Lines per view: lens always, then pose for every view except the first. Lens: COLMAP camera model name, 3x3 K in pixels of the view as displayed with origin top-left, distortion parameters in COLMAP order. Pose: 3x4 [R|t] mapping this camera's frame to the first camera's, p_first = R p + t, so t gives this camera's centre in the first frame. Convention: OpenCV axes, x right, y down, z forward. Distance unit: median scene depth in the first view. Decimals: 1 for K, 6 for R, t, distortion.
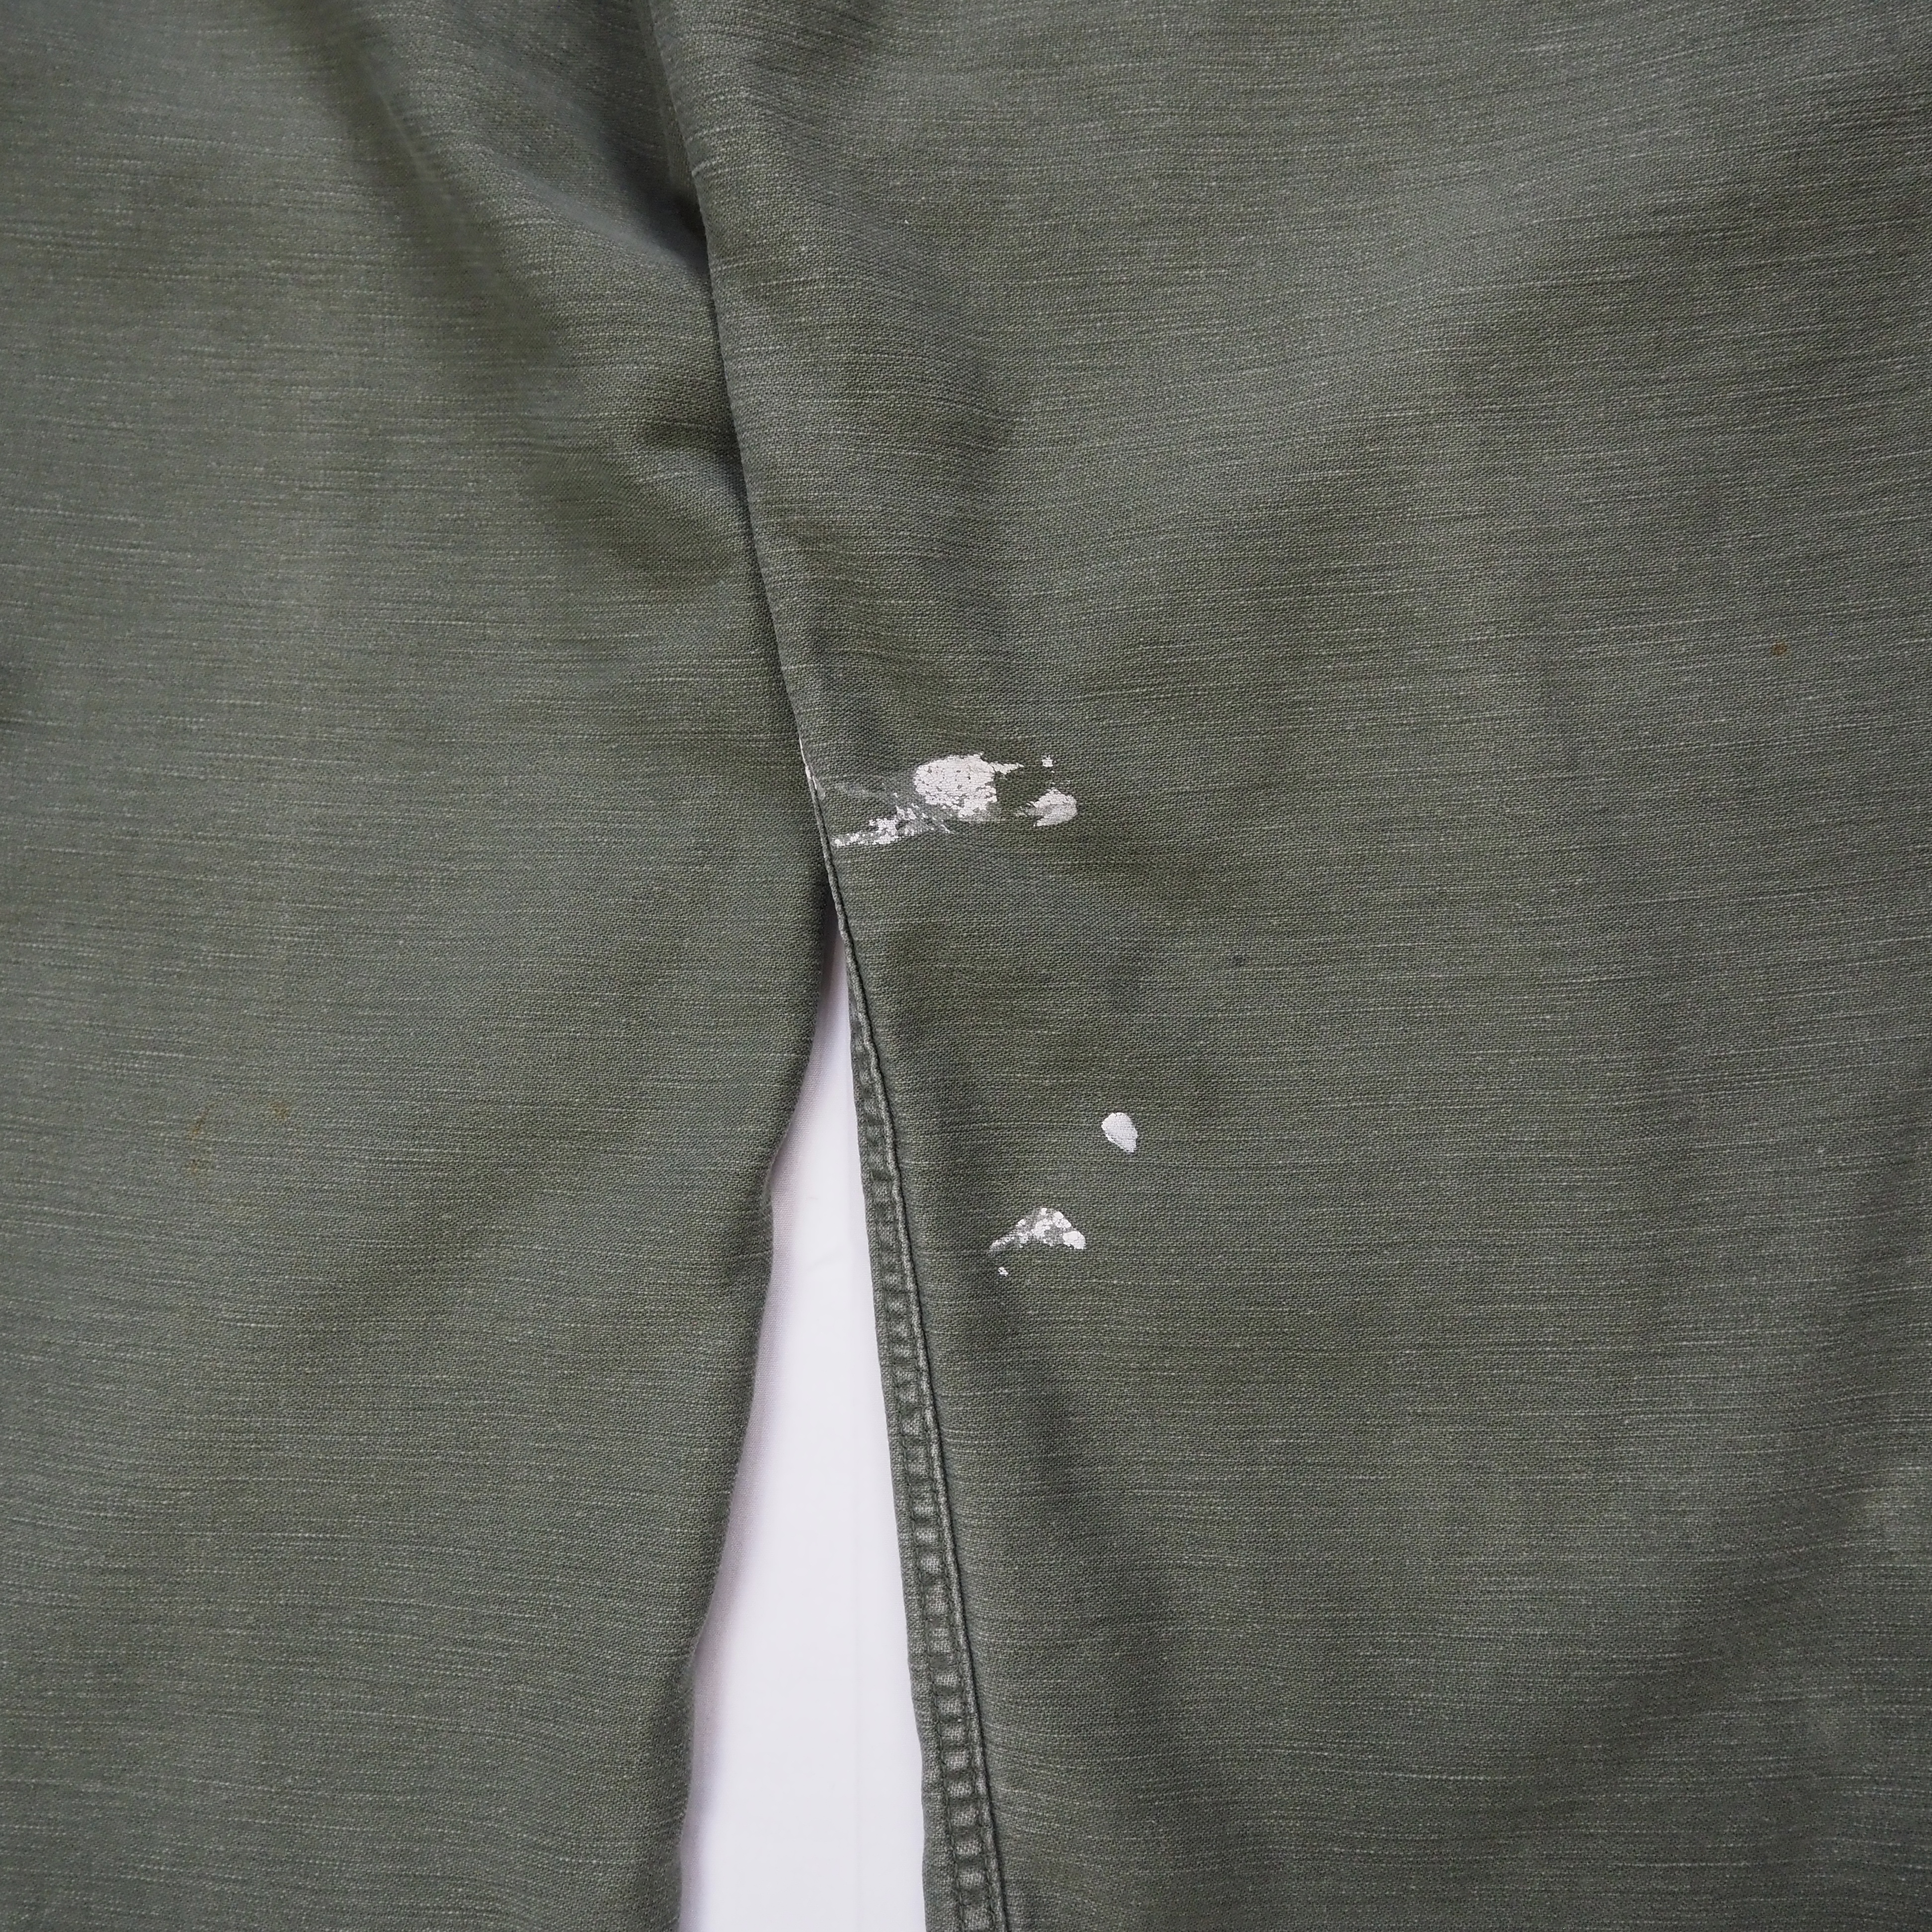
lens RADIAL K [[2219.6, 0, 953.8], [0, 2219.6, 963.0], [0, 0, 1]] dist [-0.048237, 0.025016]
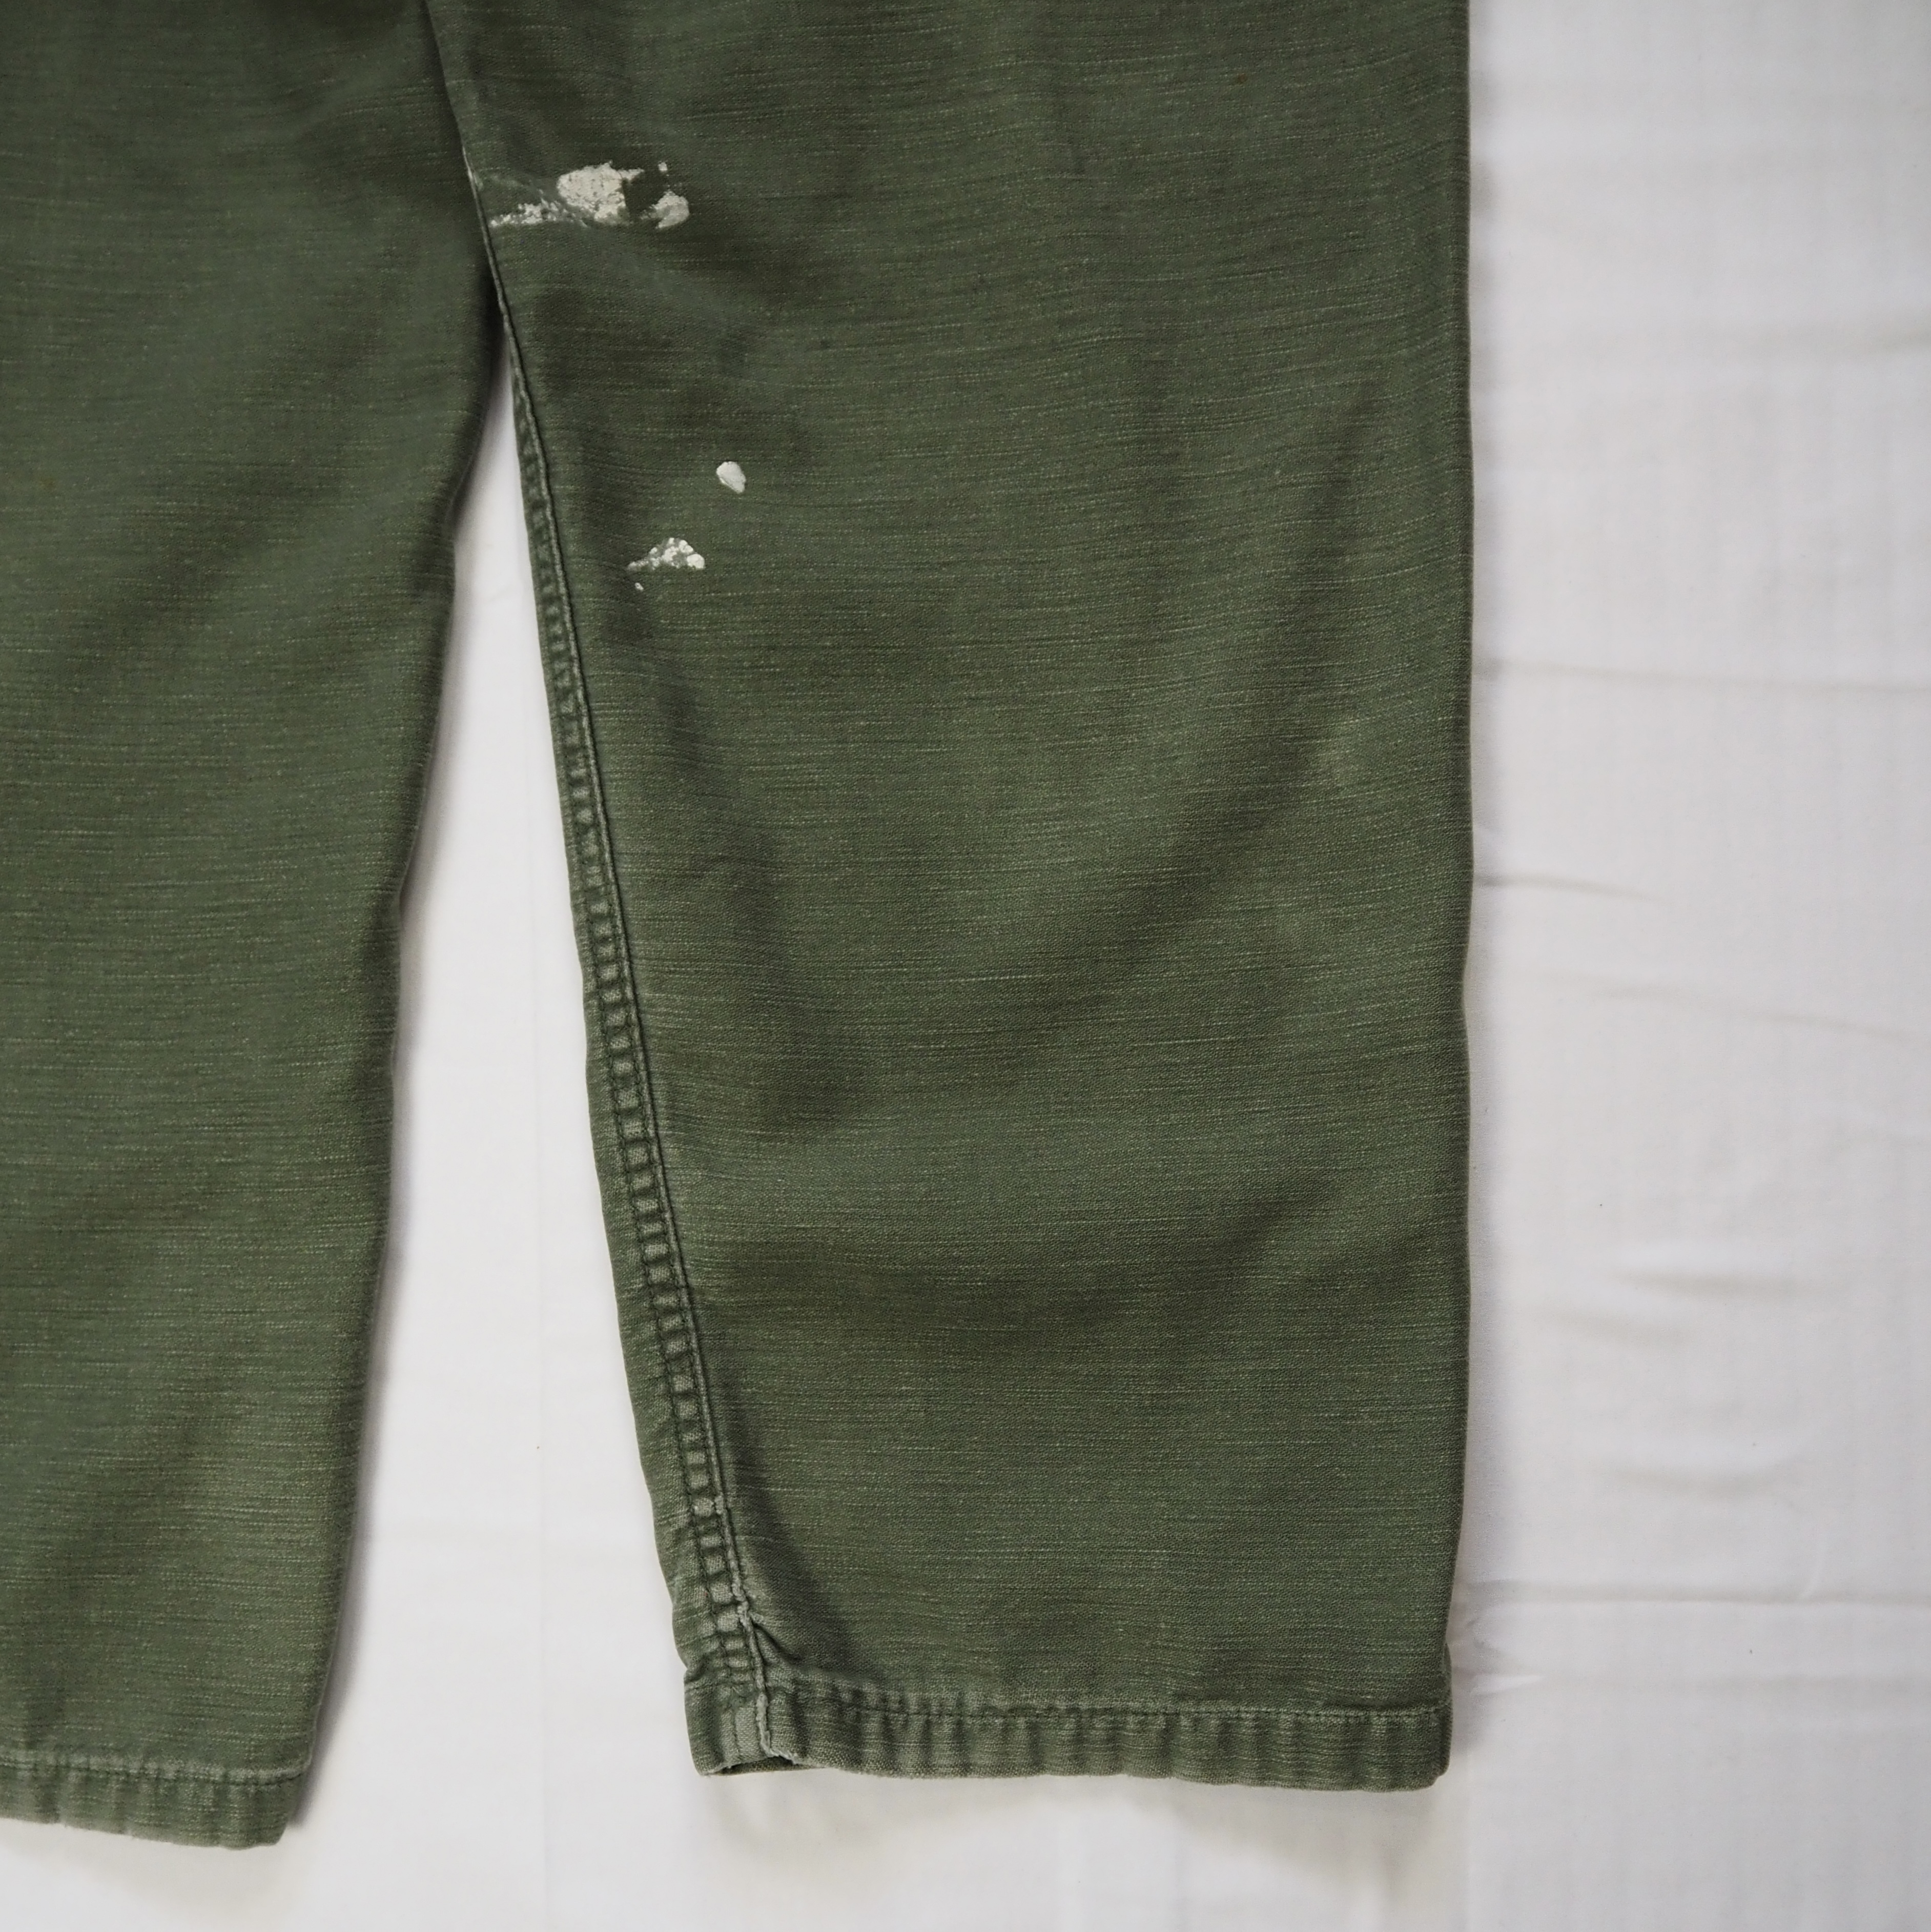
lens RADIAL K [[2219.3, 0, 963.1], [0, 2219.3, 1200.7], [0, 0, 1]] dist [-0.048237, 0.025016]
pose [[0.997322, -0.021747, 0.069823, 0.110942], [0.018124, 0.998477, 0.052108, 0.427121], [-0.070849, -0.050703, 0.996198, -0.275415]]
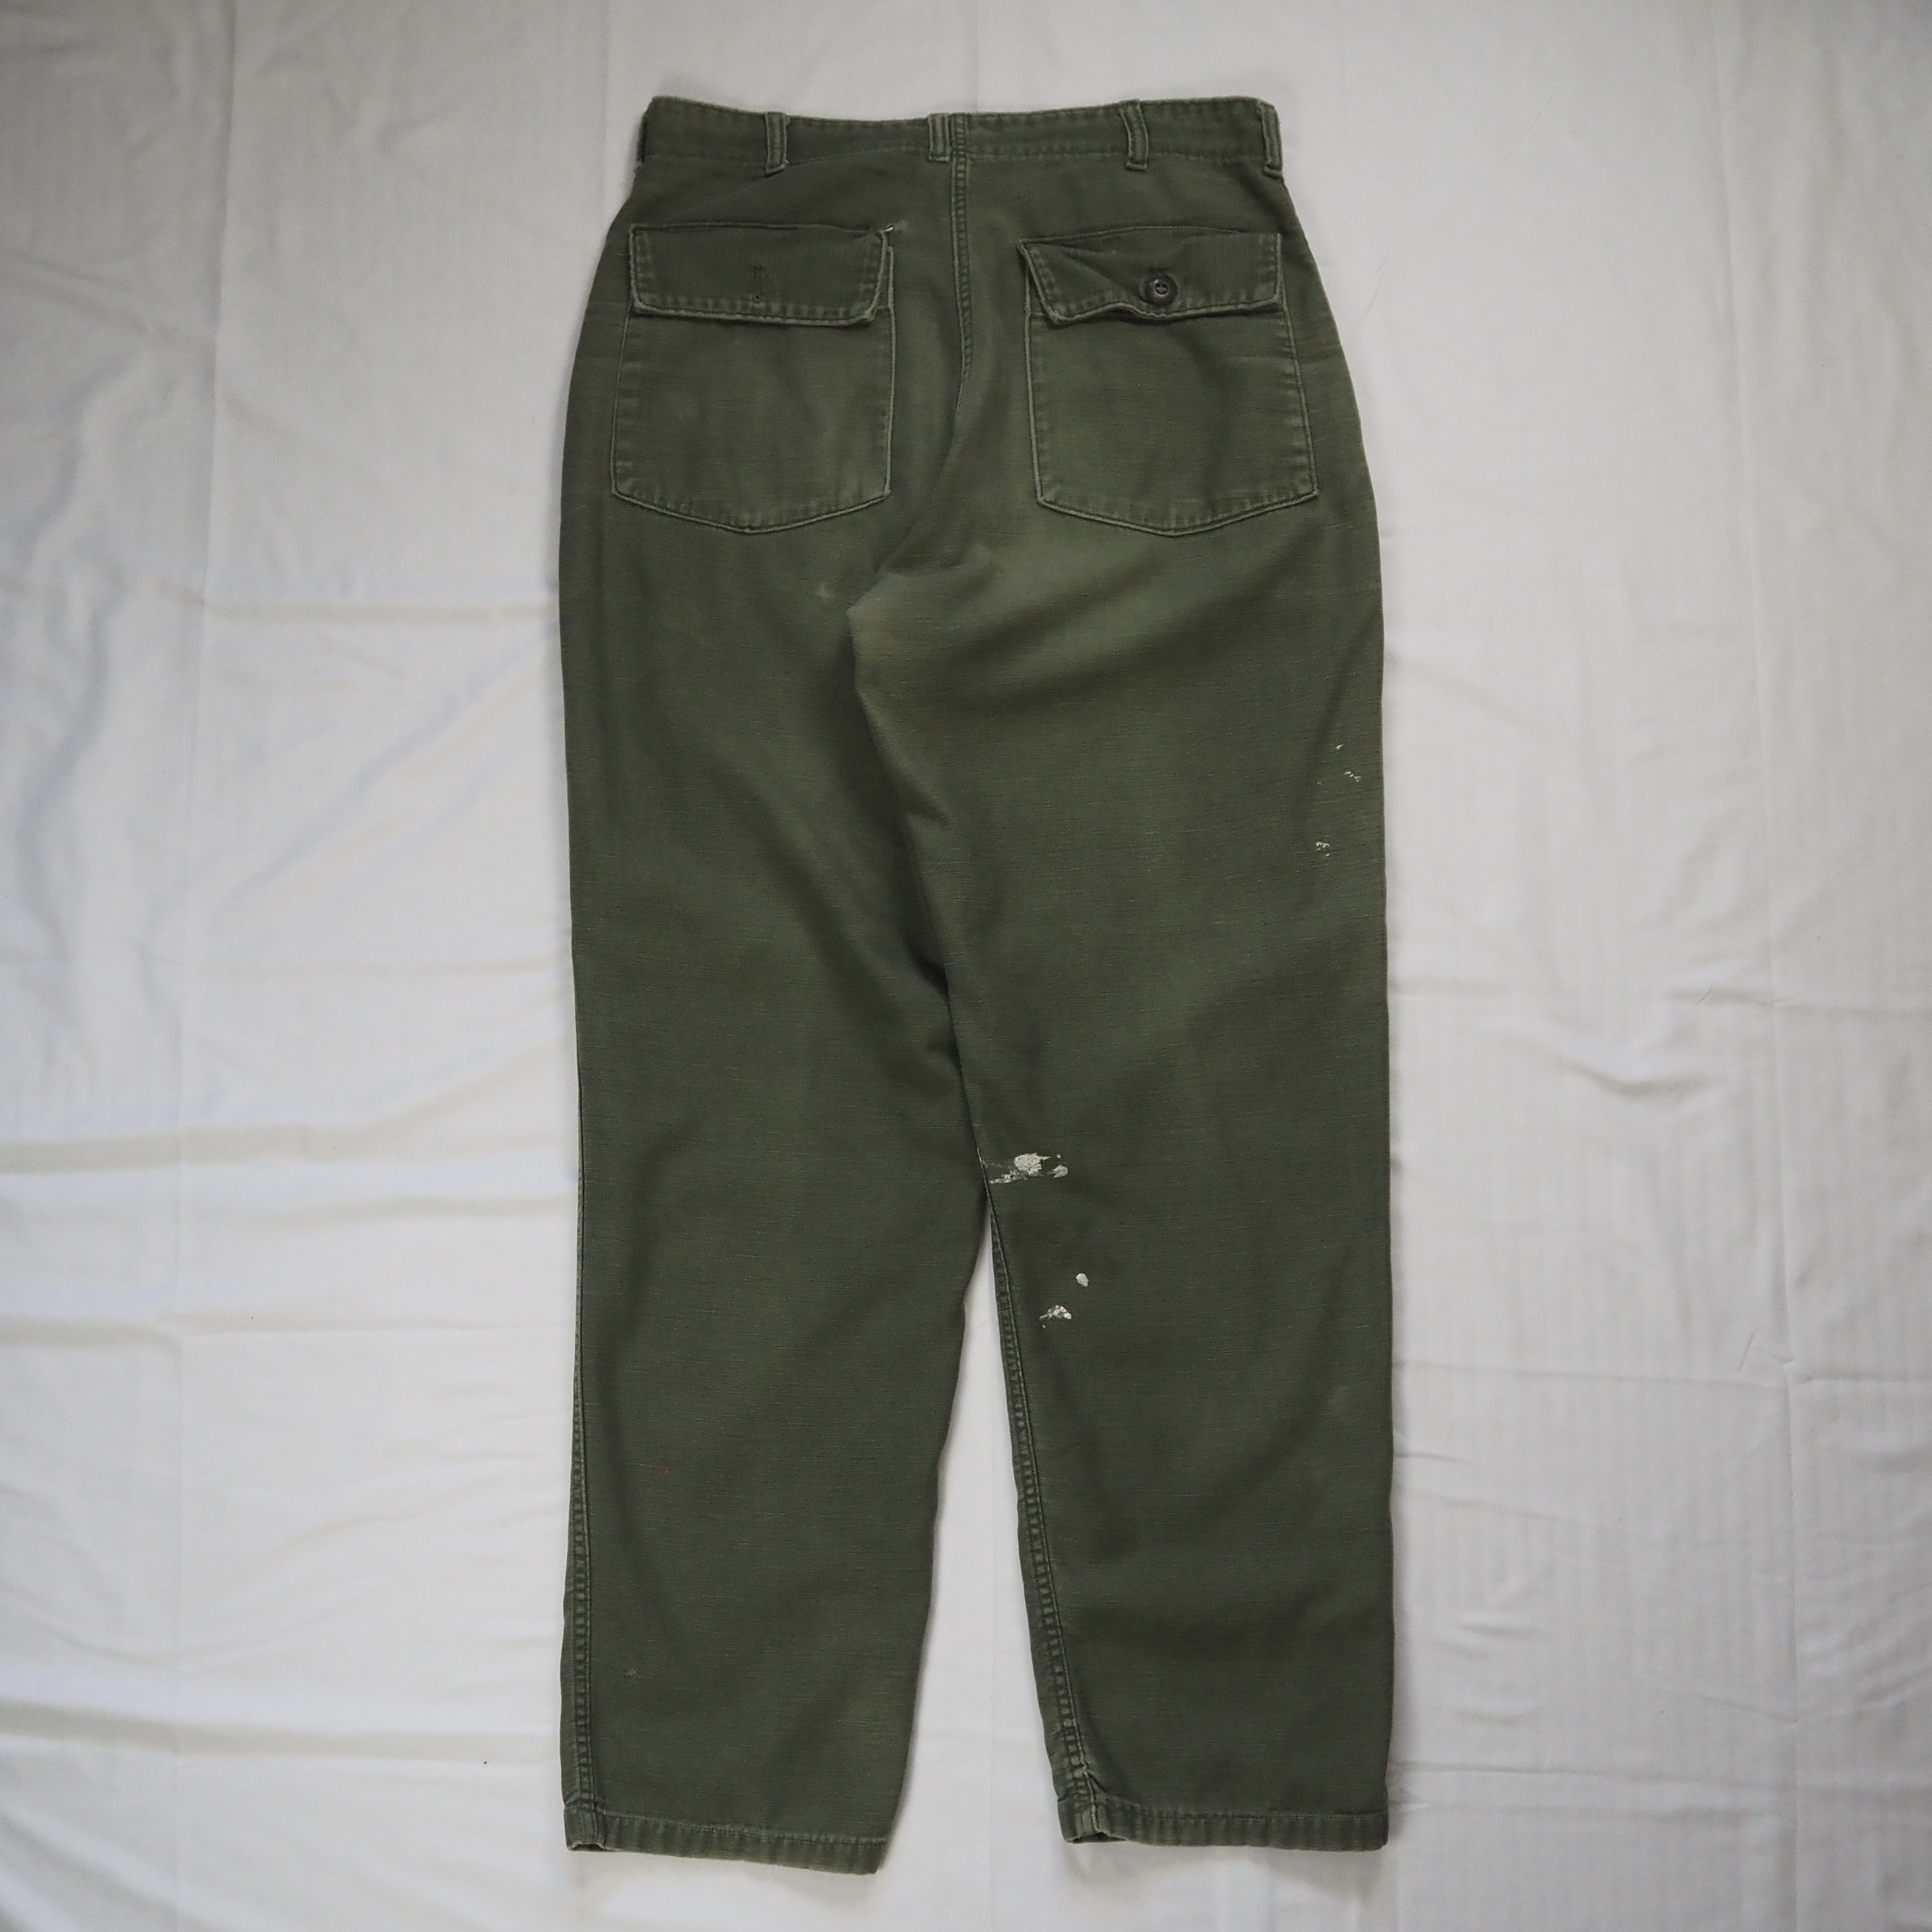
lens RADIAL K [[2397.5, 0, 964.3], [0, 2397.5, 1073.9], [0, 0, 1]] dist [-0.054743, 0.027896]
pose [[0.996298, 0.008355, 0.085563, -0.365618], [0.001826, 0.992985, -0.118226, 0.184198], [-0.085951, 0.117945, 0.989293, -2.234867]]
